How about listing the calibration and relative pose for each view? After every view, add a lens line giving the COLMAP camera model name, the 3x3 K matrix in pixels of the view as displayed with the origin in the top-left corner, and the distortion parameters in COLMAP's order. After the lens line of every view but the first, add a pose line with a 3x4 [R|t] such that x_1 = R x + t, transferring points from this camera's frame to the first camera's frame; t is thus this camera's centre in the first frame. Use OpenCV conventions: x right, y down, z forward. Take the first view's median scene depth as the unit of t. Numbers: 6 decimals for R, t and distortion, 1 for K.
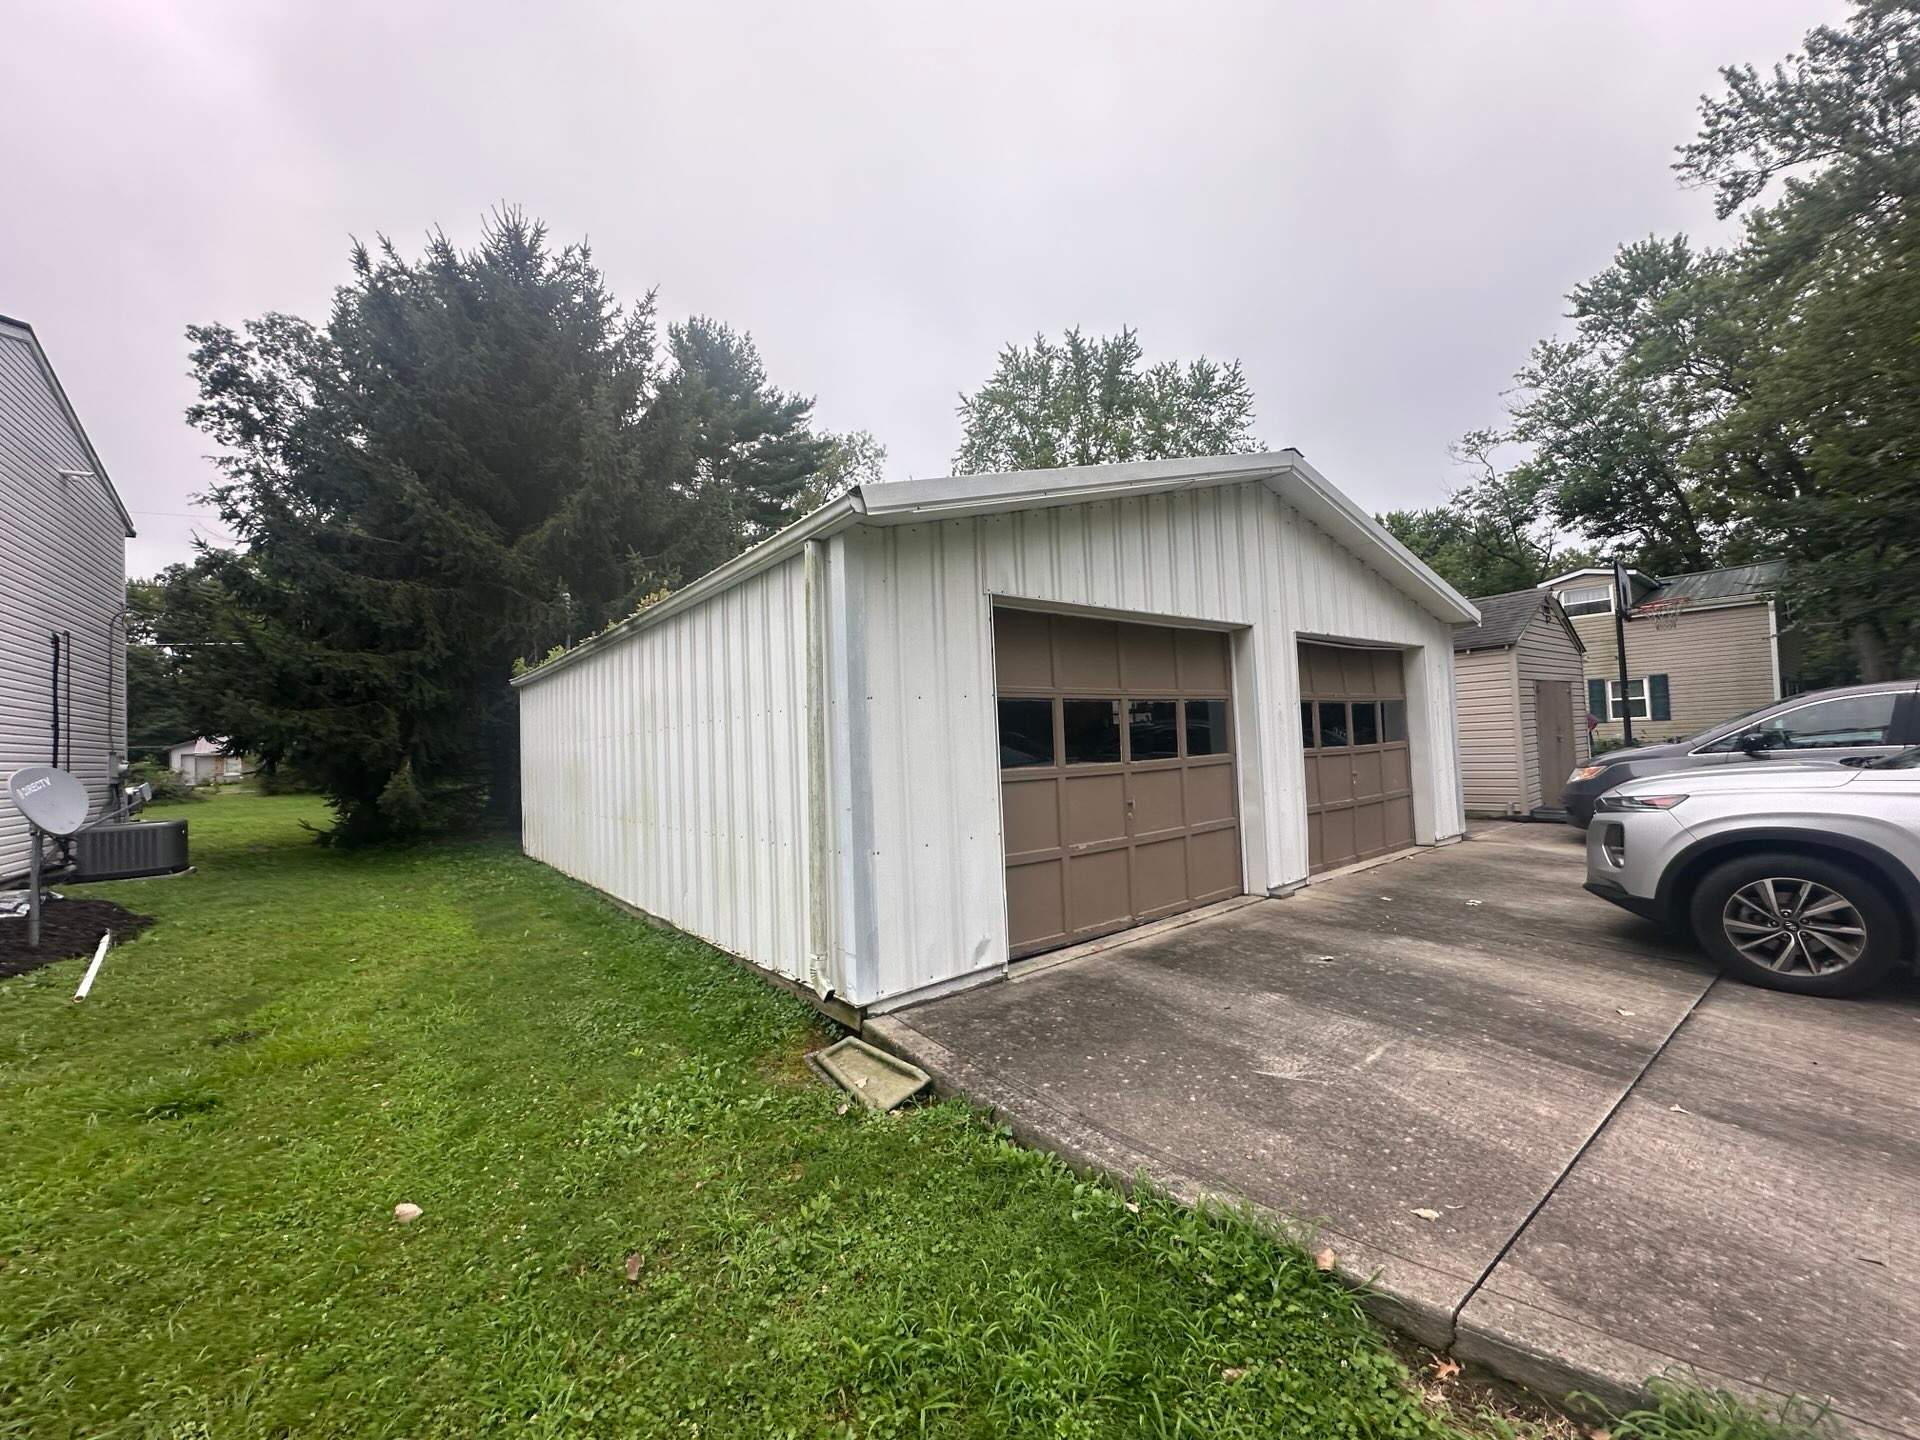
lens RADIAL K [[733.4, 0, 957.3], [0, 733.4, 711.2], [0, 0, 1]] dist [-0.000816, -0.000033]
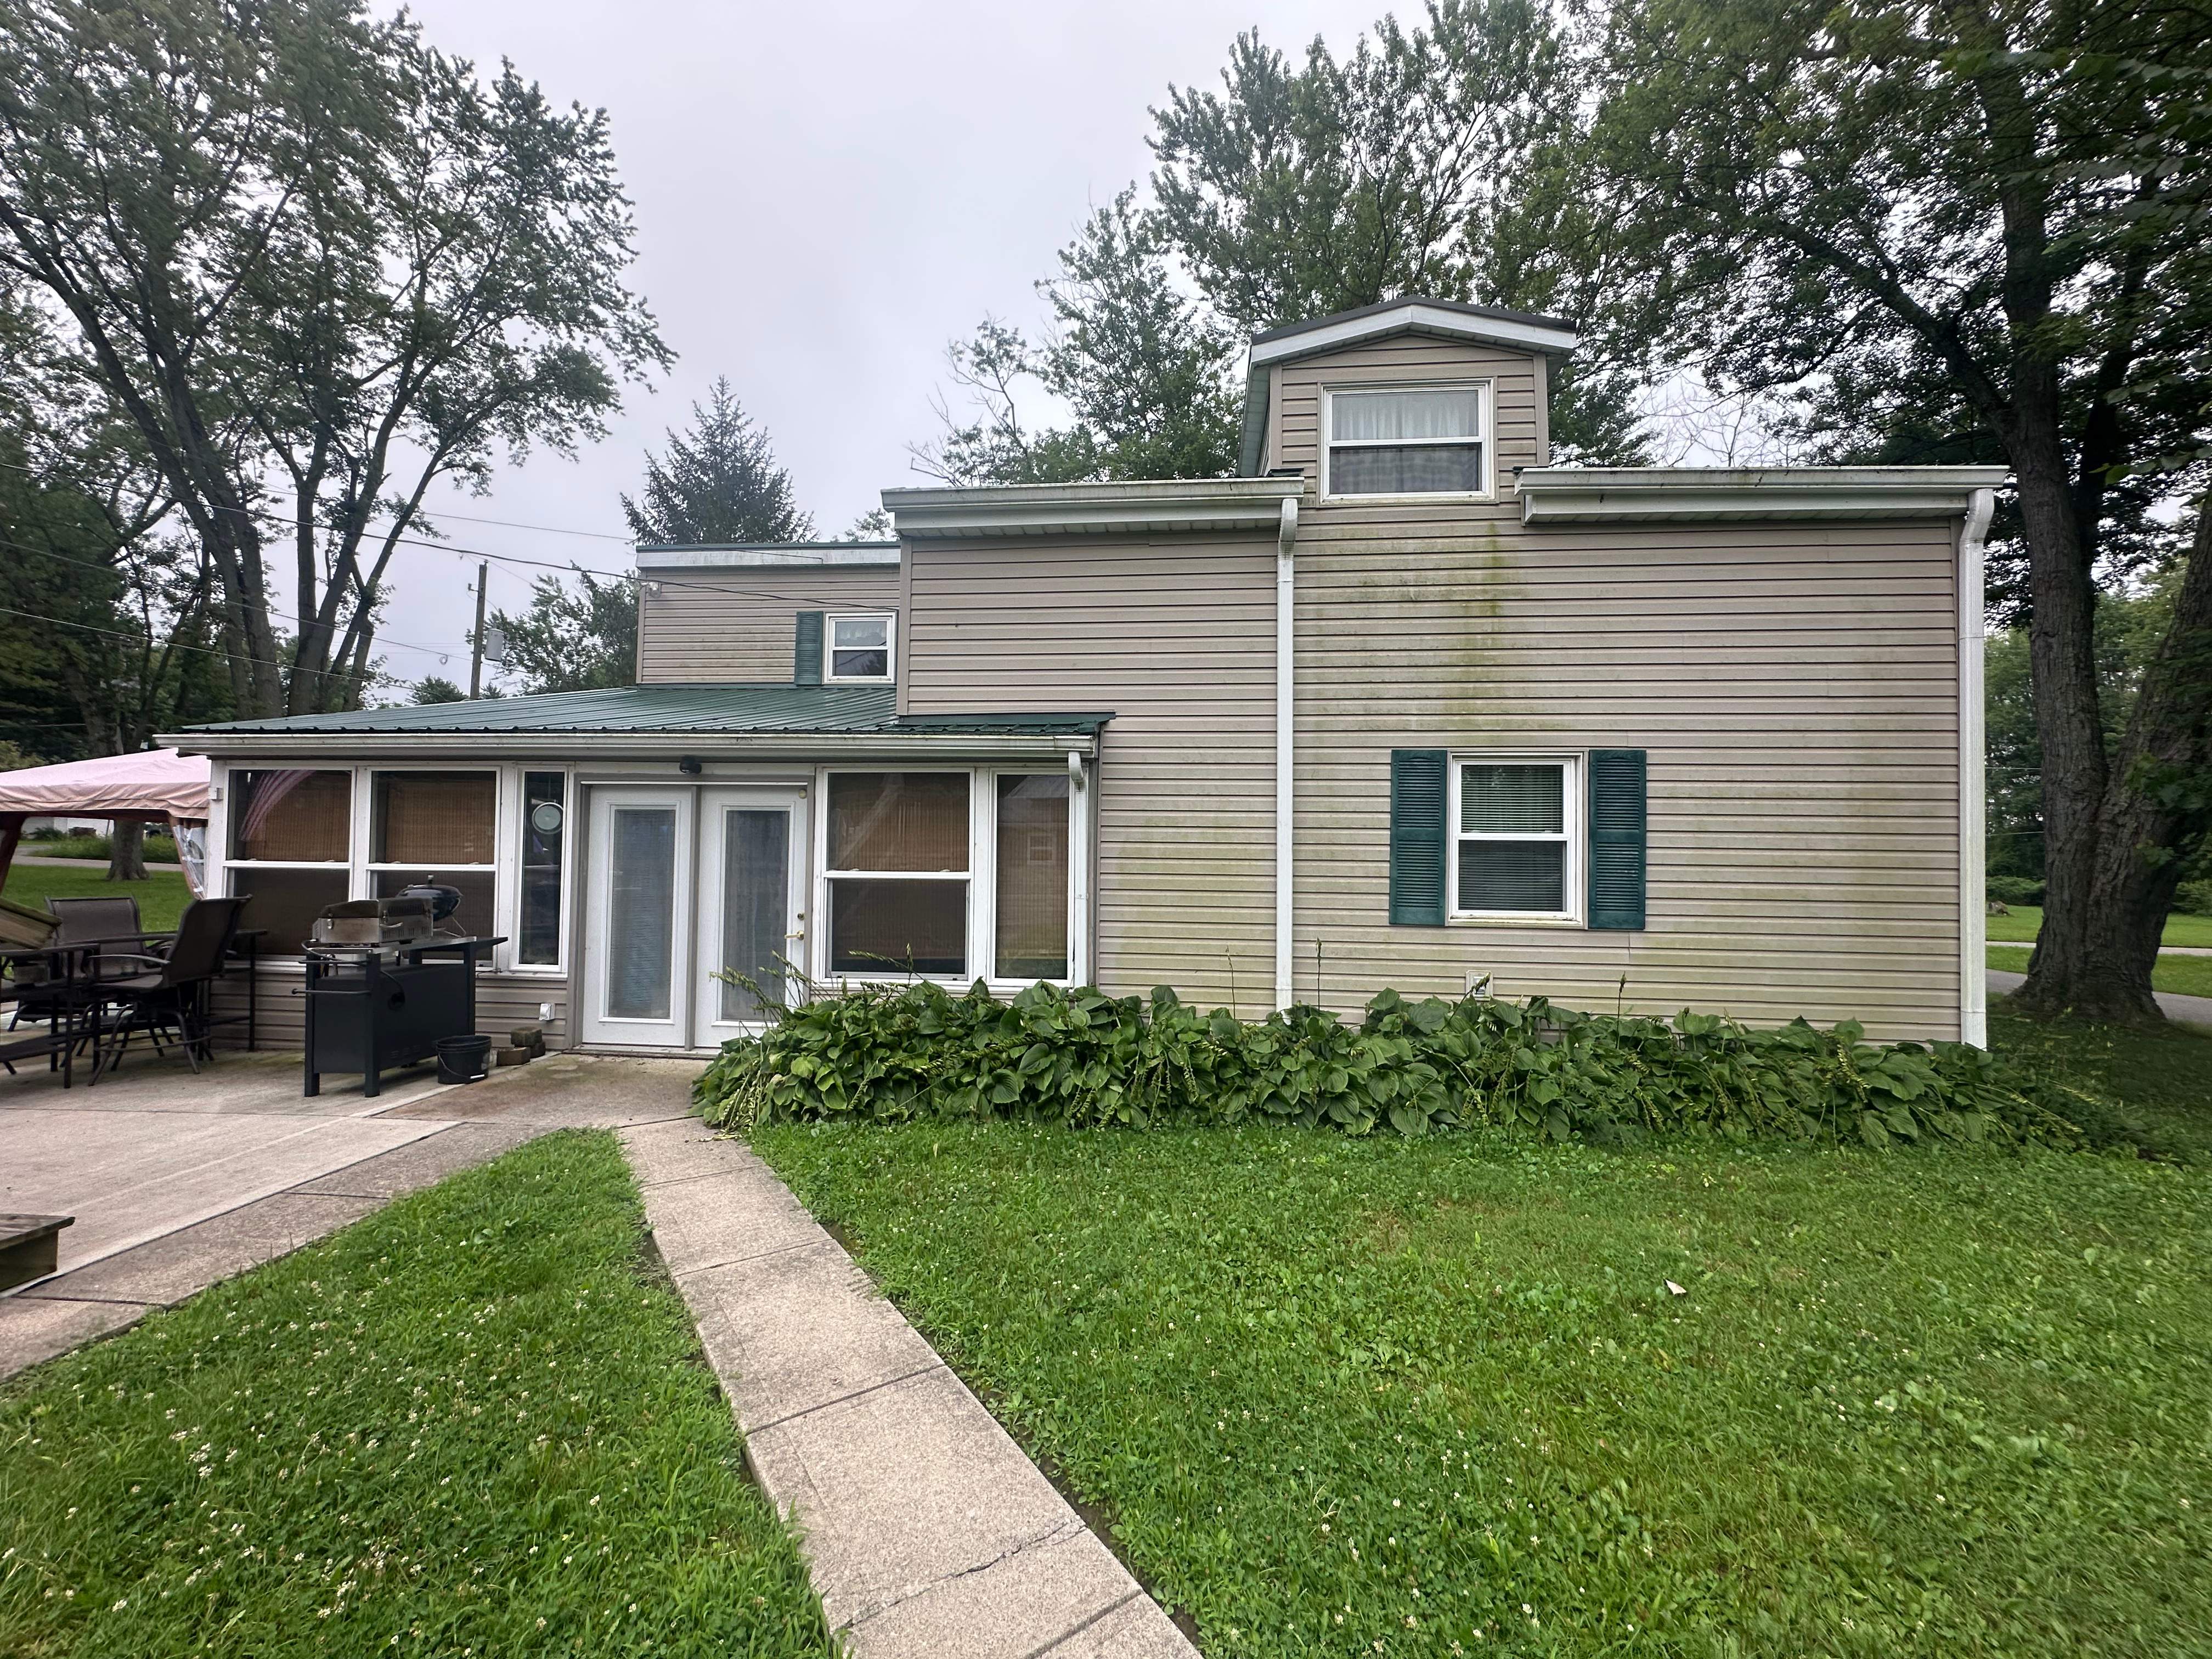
lens RADIAL K [[888.0, 0, 1114.4], [0, 888.0, 835.1], [0, 0, 1]] dist [-0.000257, -0.000010]
pose [[0.683807, 0.072853, 0.726017, 0.587802], [-0.071855, 0.996890, -0.032357, 0.002210], [-0.726116, -0.030042, 0.686915, 0.871383]]
